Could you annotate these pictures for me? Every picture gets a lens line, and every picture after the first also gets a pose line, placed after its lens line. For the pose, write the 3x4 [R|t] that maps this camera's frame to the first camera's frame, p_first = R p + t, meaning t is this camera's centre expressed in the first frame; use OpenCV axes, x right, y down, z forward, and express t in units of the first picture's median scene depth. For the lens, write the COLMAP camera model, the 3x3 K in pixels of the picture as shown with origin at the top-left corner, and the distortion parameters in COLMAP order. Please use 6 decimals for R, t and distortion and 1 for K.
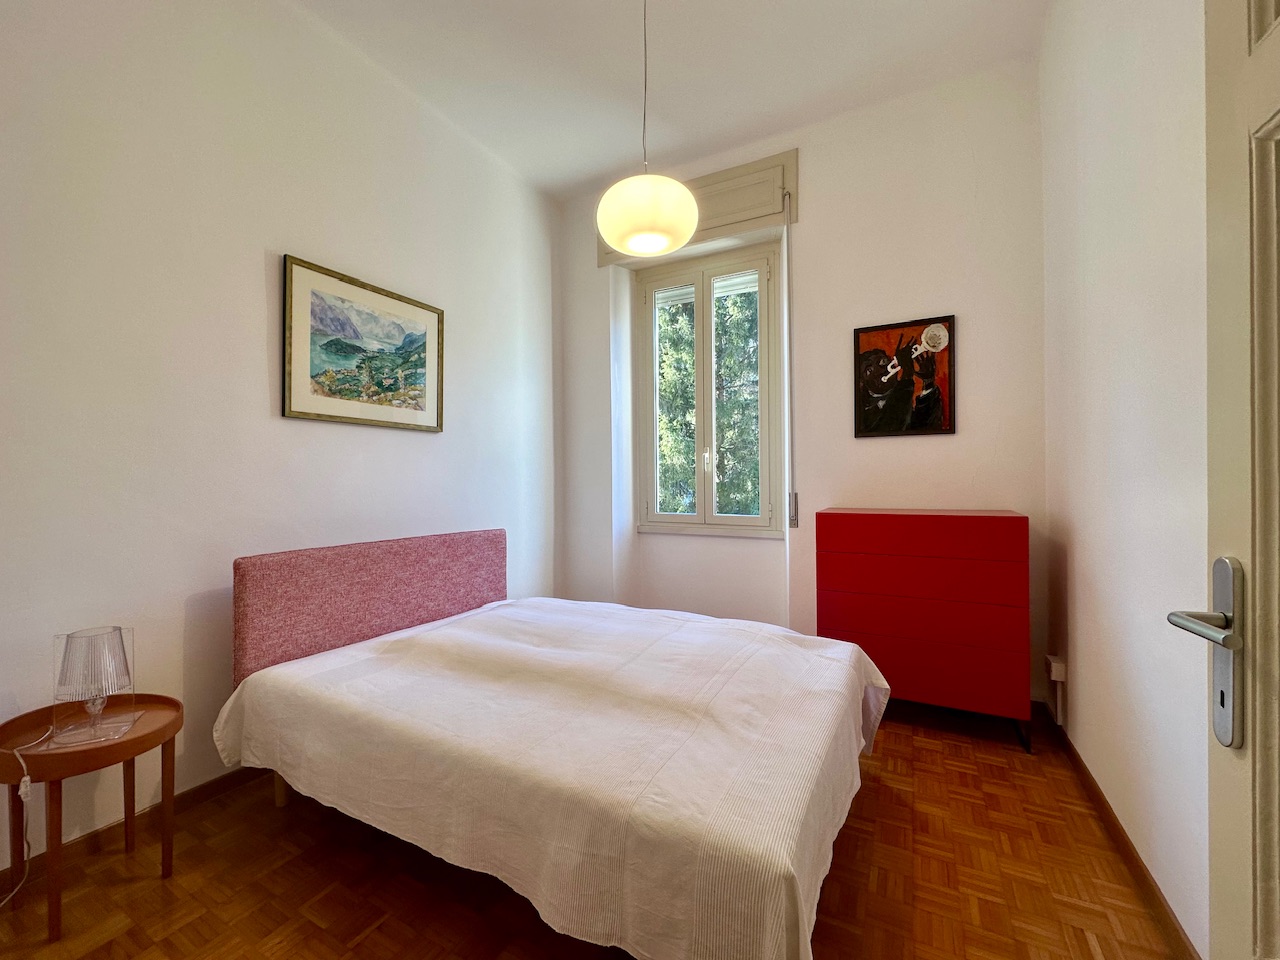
lens RADIAL K [[512.0, 0, 639.8], [0, 512.0, 483.3], [0, 0, 1]] dist [-0.000851, -0.000246]
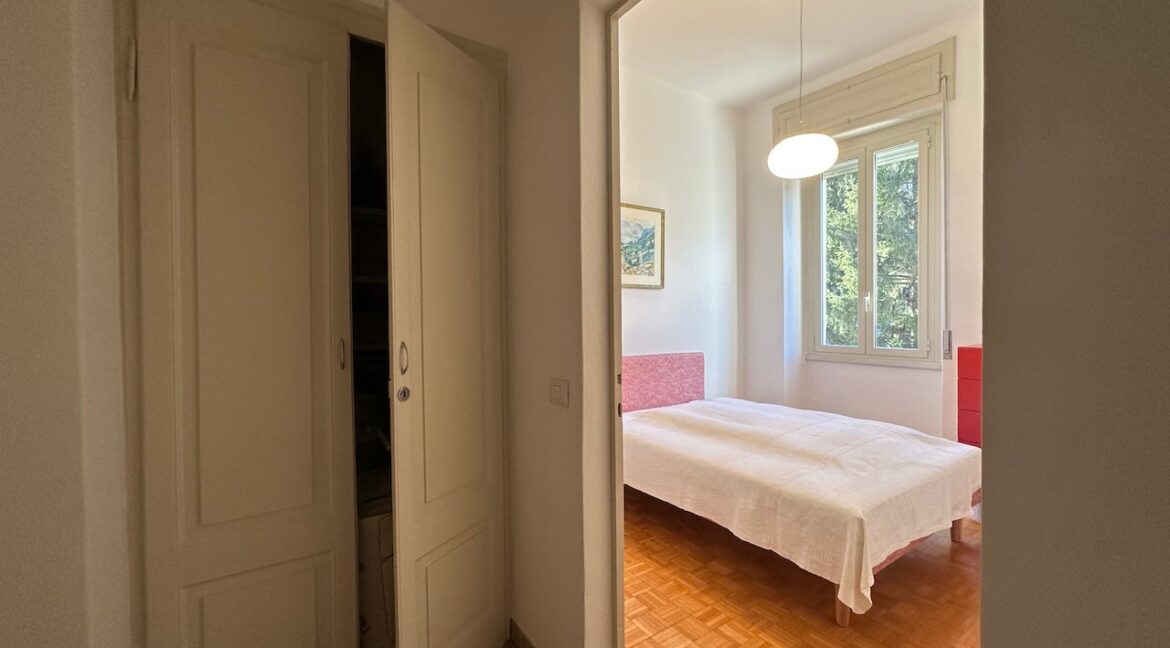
lens RADIAL K [[475.2, 0, 583.4], [0, 475.2, 325.1], [0, 0, 1]] dist [-0.000026, 0.000165]
pose [[0.890497, 0.006440, -0.454943, 0.057570], [0.002401, 0.999819, 0.018853, -0.018498], [0.454982, -0.017881, 0.890321, -0.421682]]
